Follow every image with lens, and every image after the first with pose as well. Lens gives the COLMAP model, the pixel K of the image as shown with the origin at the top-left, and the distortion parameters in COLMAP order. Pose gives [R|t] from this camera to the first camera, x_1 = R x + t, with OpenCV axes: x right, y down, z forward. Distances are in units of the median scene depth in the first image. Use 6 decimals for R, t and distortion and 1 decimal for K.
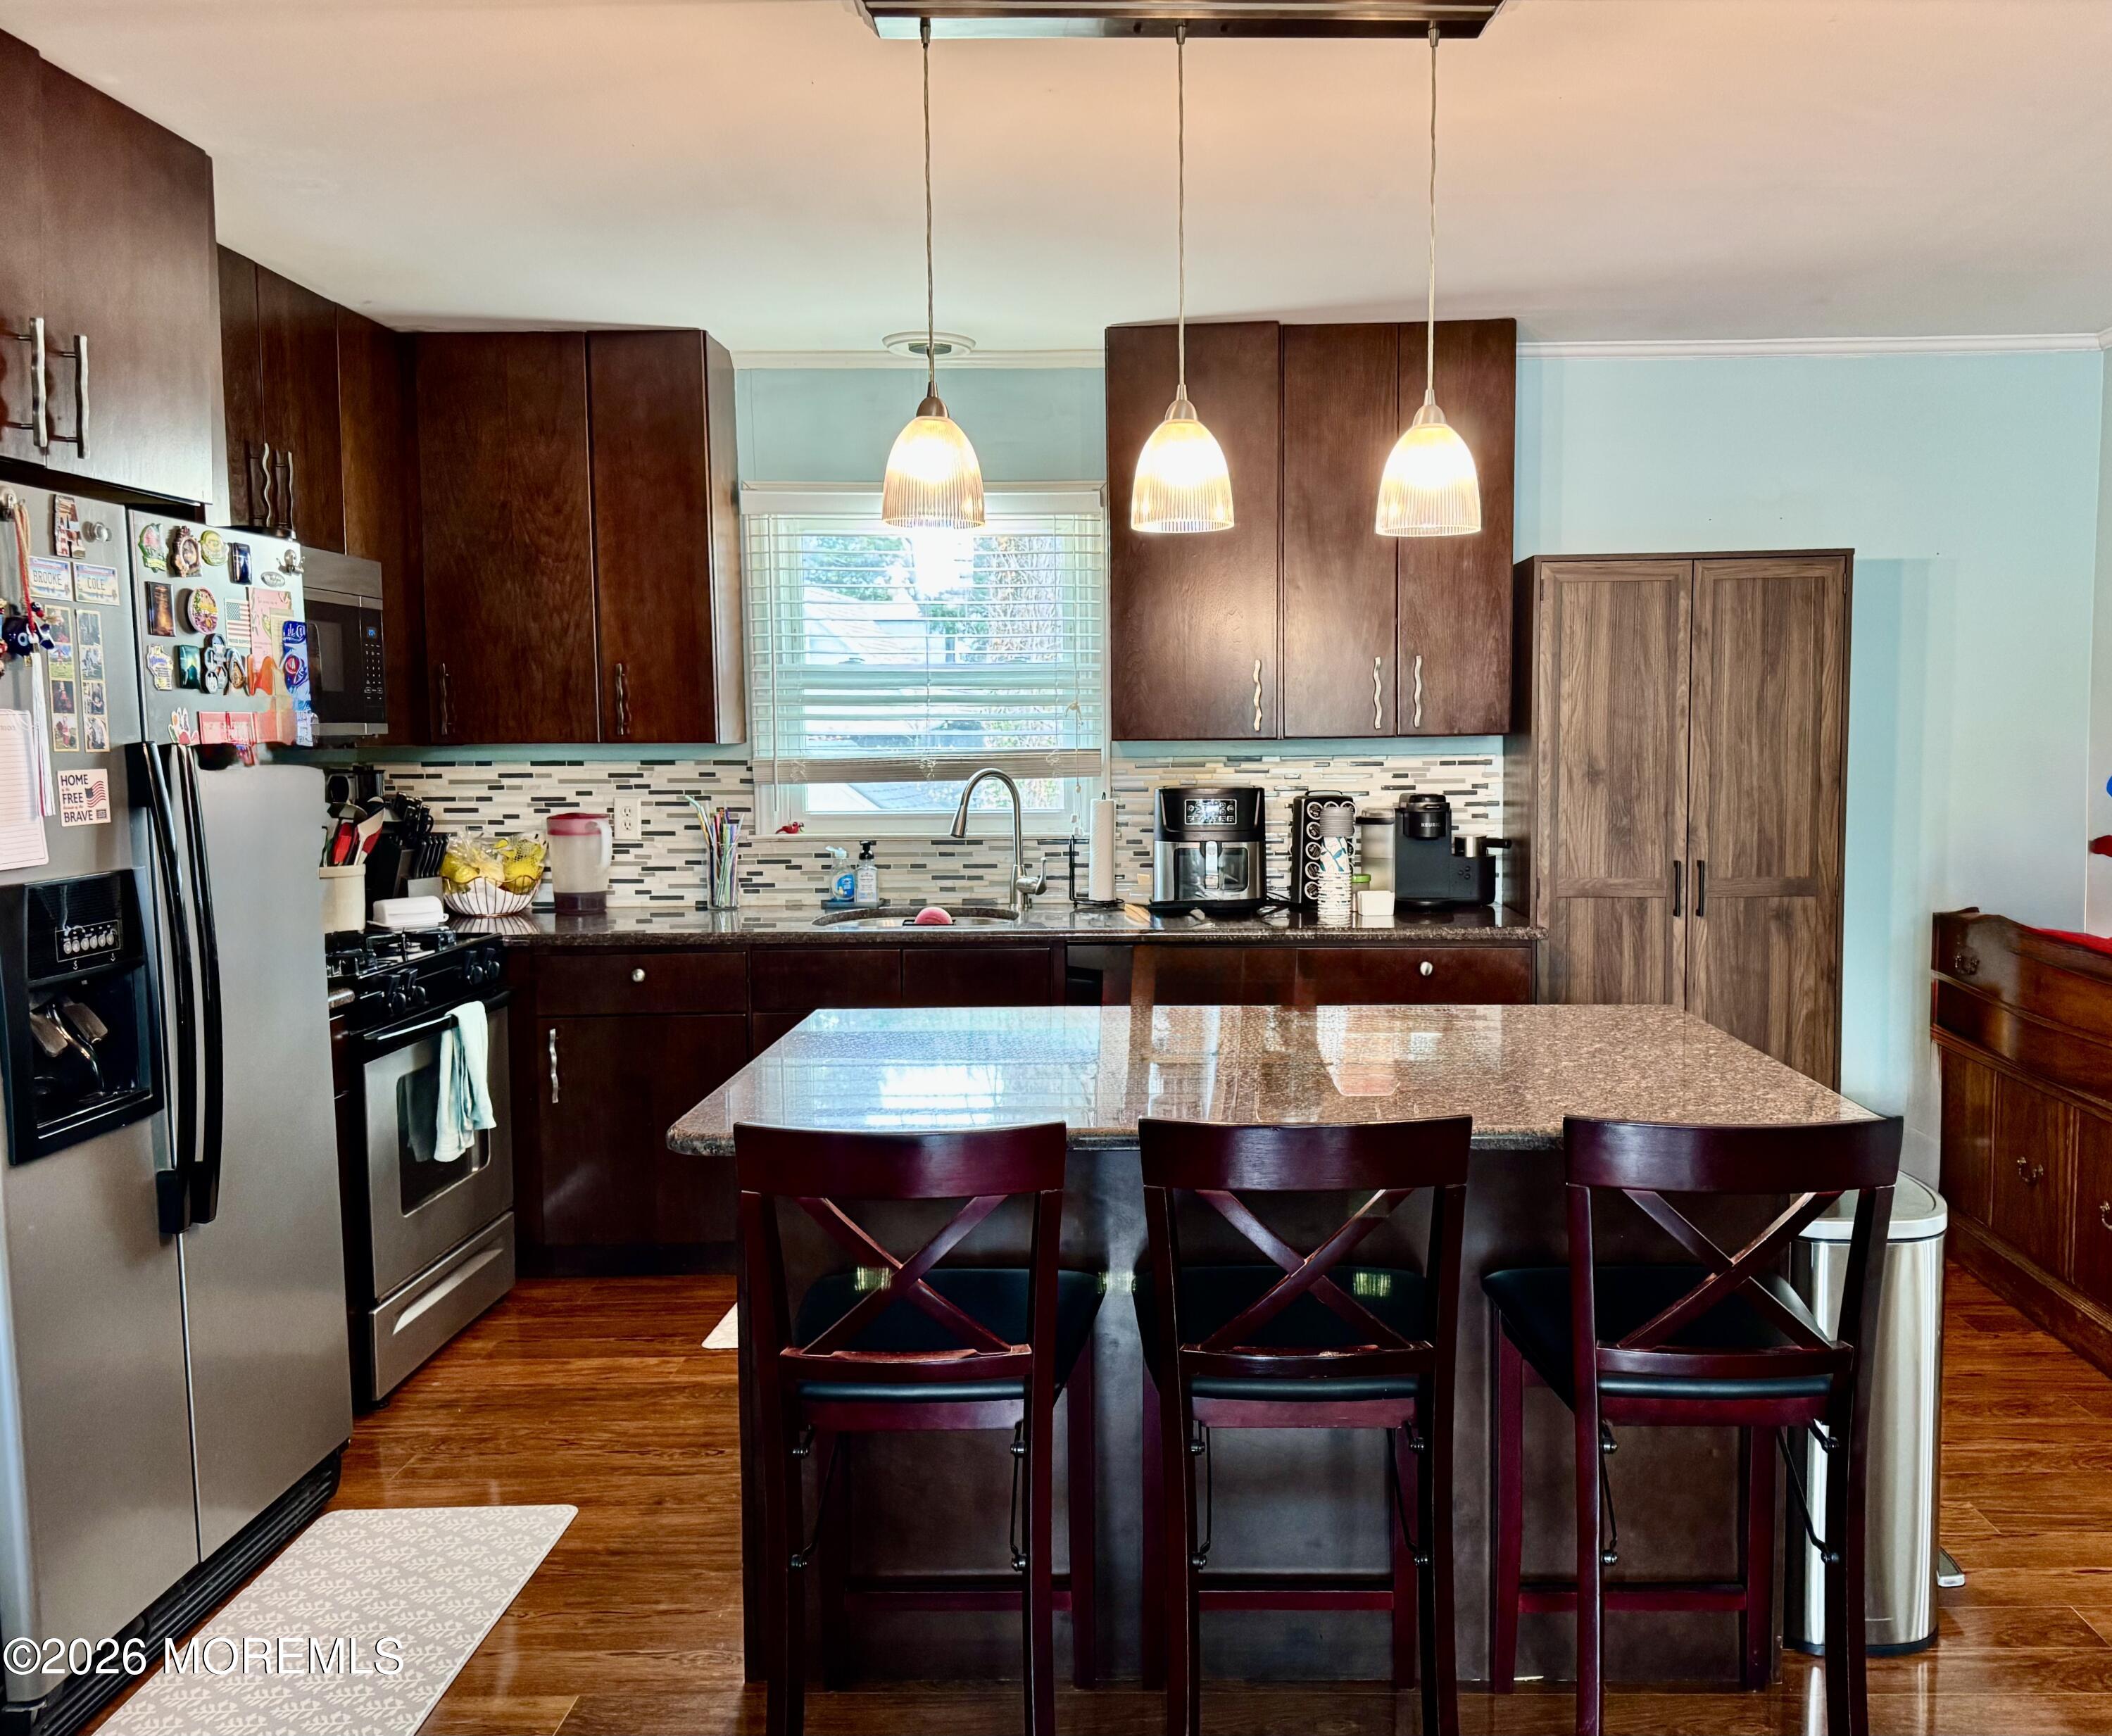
lens RADIAL K [[1866.7, 0, 1056.0], [0, 1866.7, 868.0], [0, 0, 1]] dist [0.100751, -0.000126]
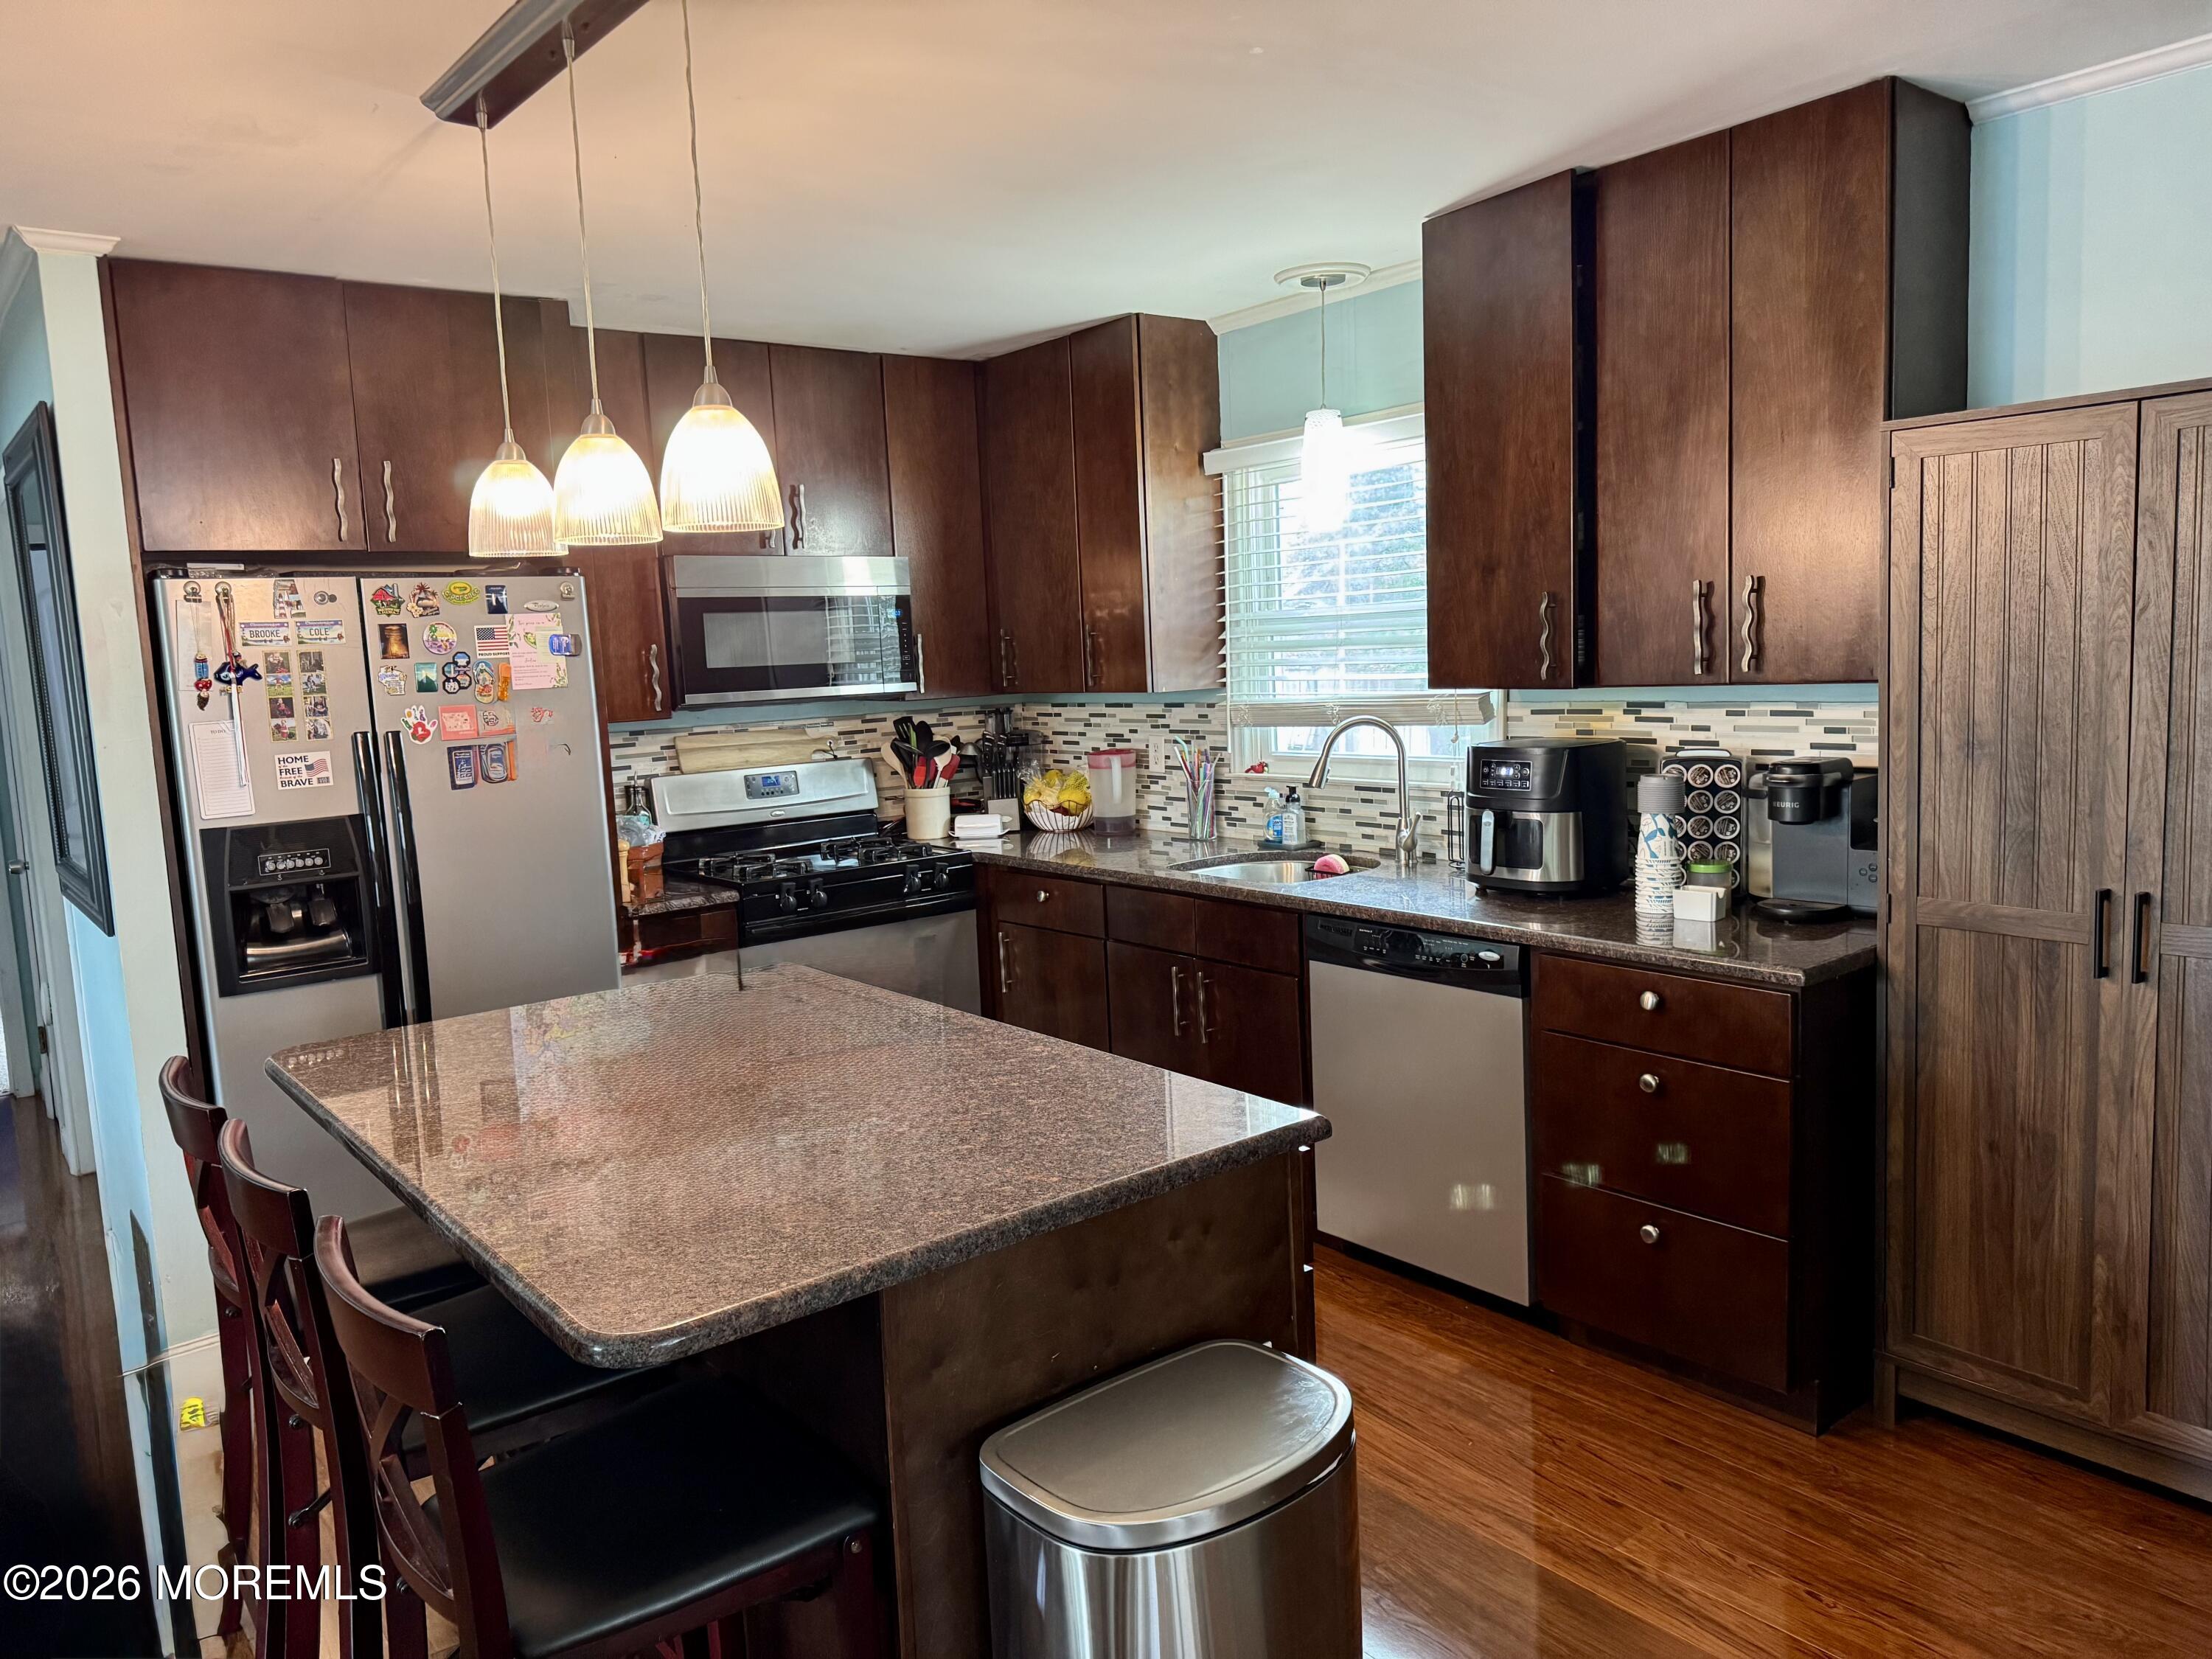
lens RADIAL K [[1496.9, 0, 1106.0], [0, 1496.9, 829.5], [0, 0, 1]] dist [0.008004, -0.000145]
pose [[0.626102, 0.072703, -0.776344, 0.486236], [-0.016394, 0.996651, 0.080113, -0.055455], [0.779569, -0.037431, 0.625197, 0.421464]]
